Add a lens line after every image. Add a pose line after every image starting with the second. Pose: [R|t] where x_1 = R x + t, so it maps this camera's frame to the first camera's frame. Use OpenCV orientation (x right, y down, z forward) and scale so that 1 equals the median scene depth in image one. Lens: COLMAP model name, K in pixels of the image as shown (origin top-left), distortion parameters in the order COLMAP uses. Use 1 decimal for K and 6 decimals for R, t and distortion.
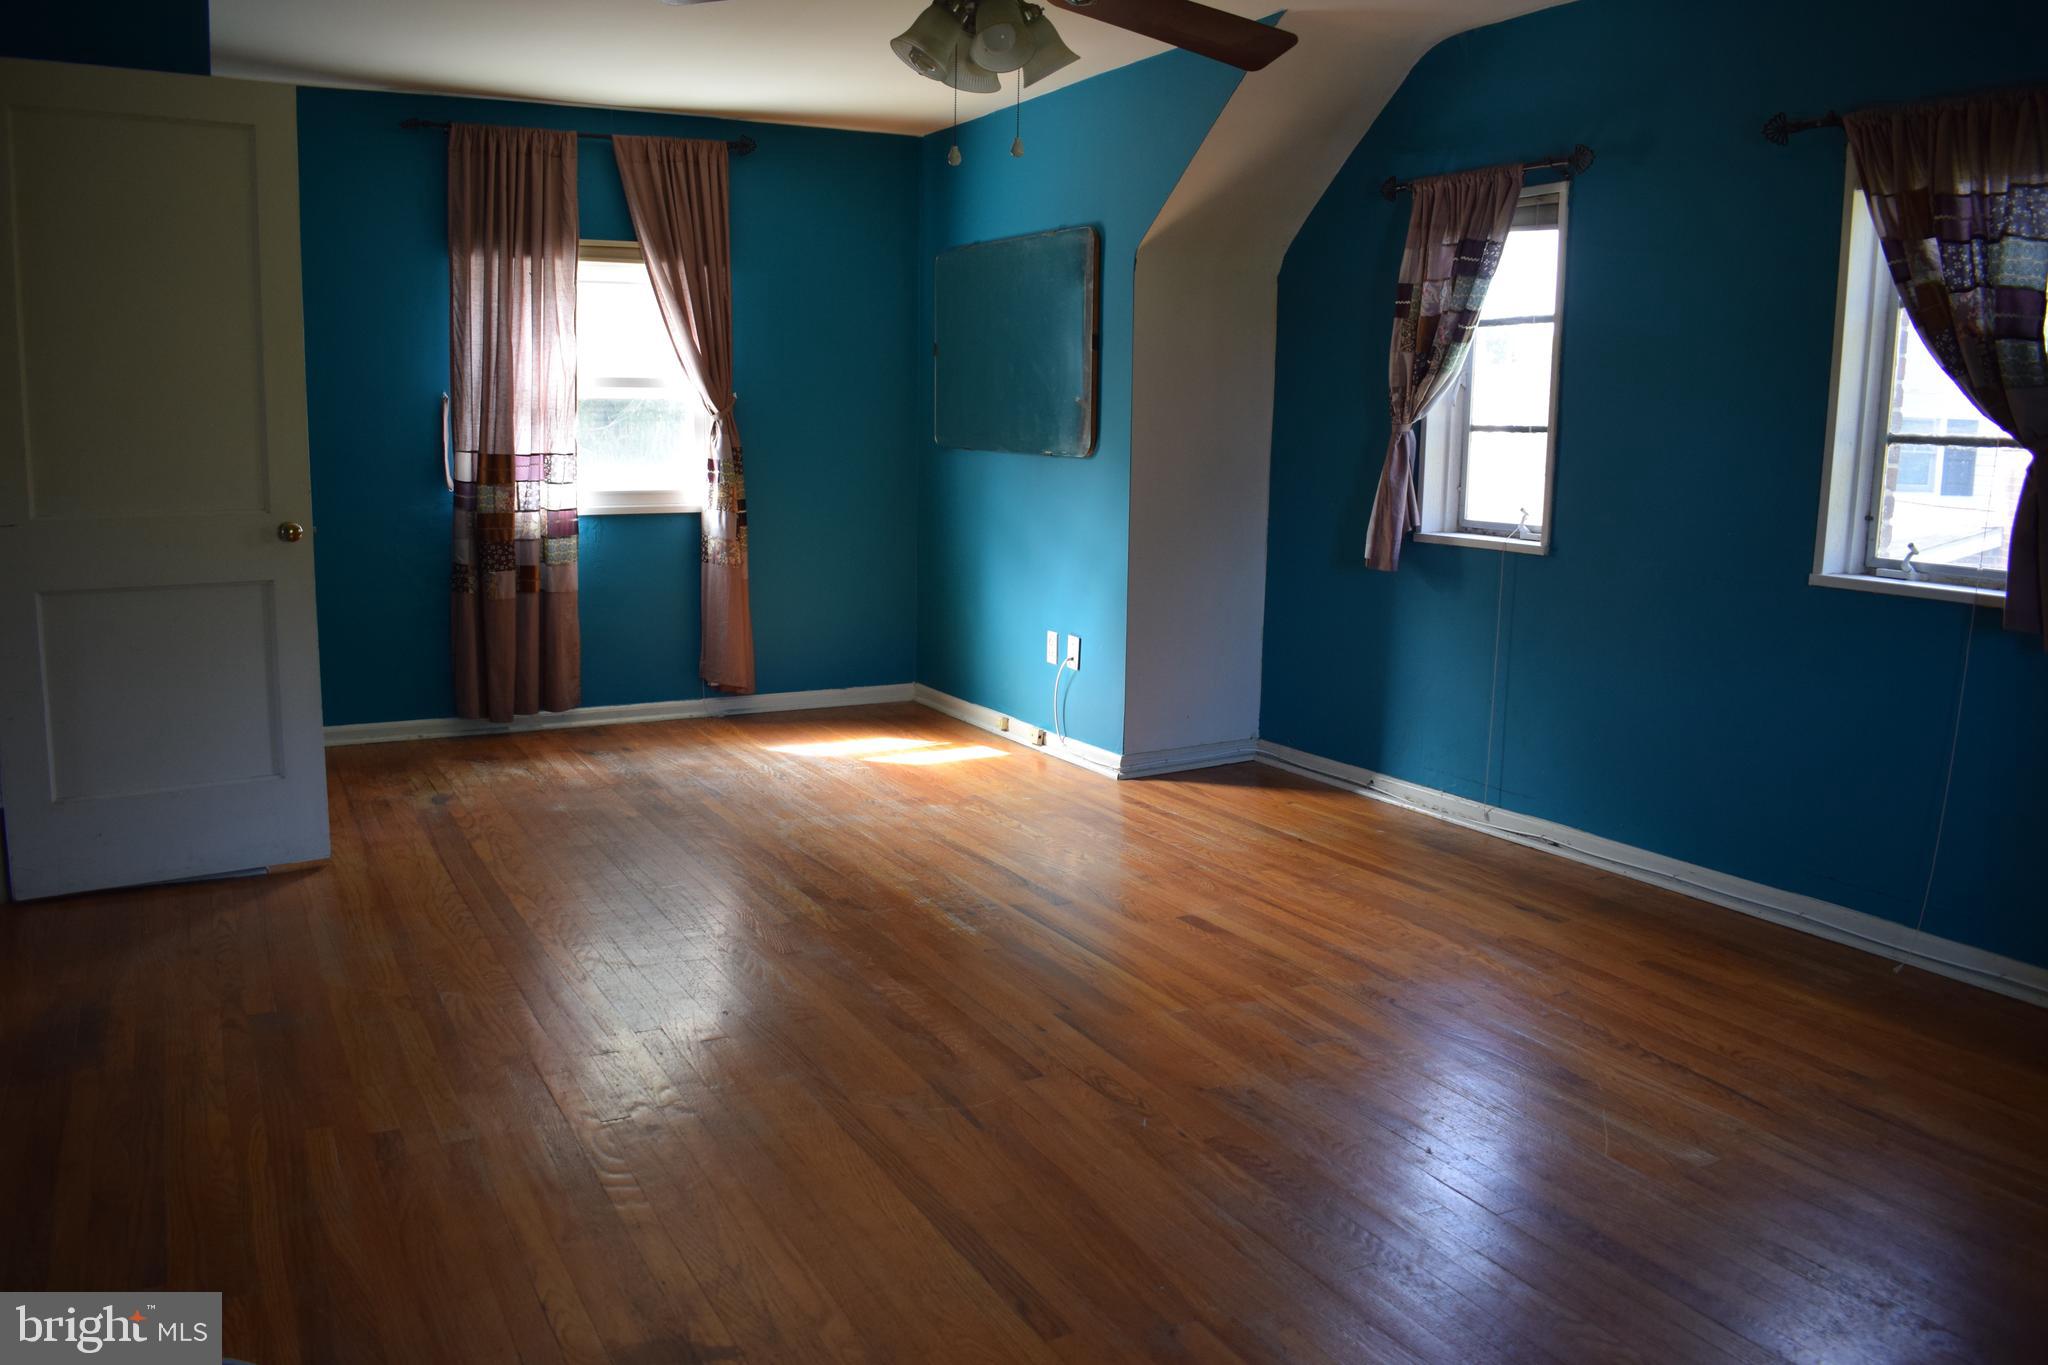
lens RADIAL K [[1597.5, 0, 1013.8], [0, 1597.5, 692.3], [0, 0, 1]] dist [-0.098590, 0.002412]
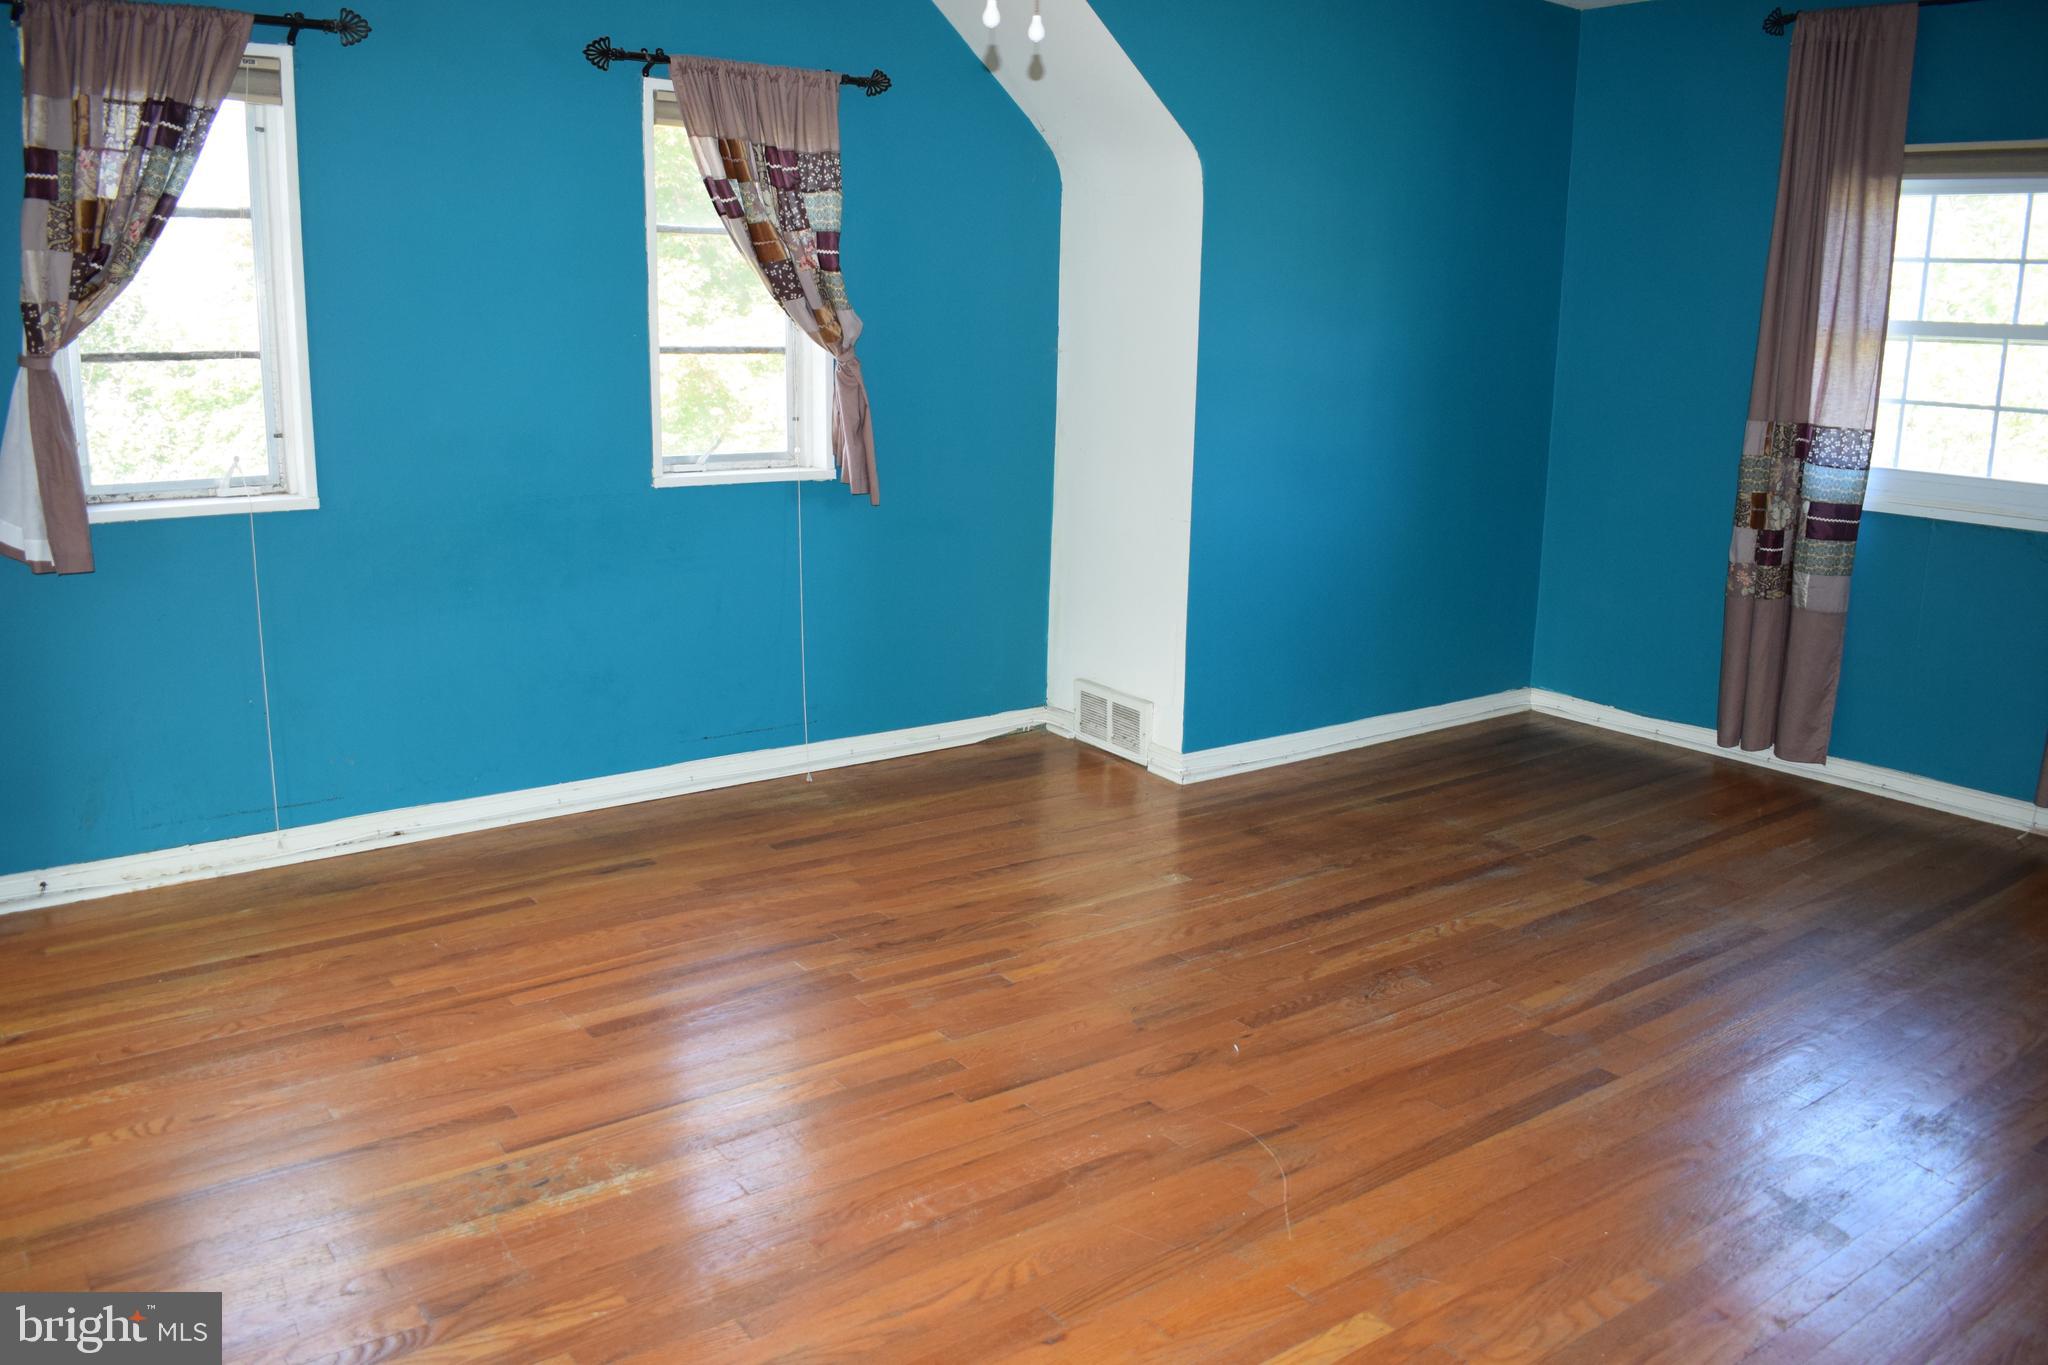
lens RADIAL K [[1597.5, 0, 1013.8], [0, 1597.5, 692.3], [0, 0, 1]] dist [-0.098590, 0.002412]
pose [[-0.152884, -0.236948, 0.959418, -0.546325], [0.147020, 0.954574, 0.259180, -0.159925], [-0.977247, 0.180678, -0.111103, 0.787307]]
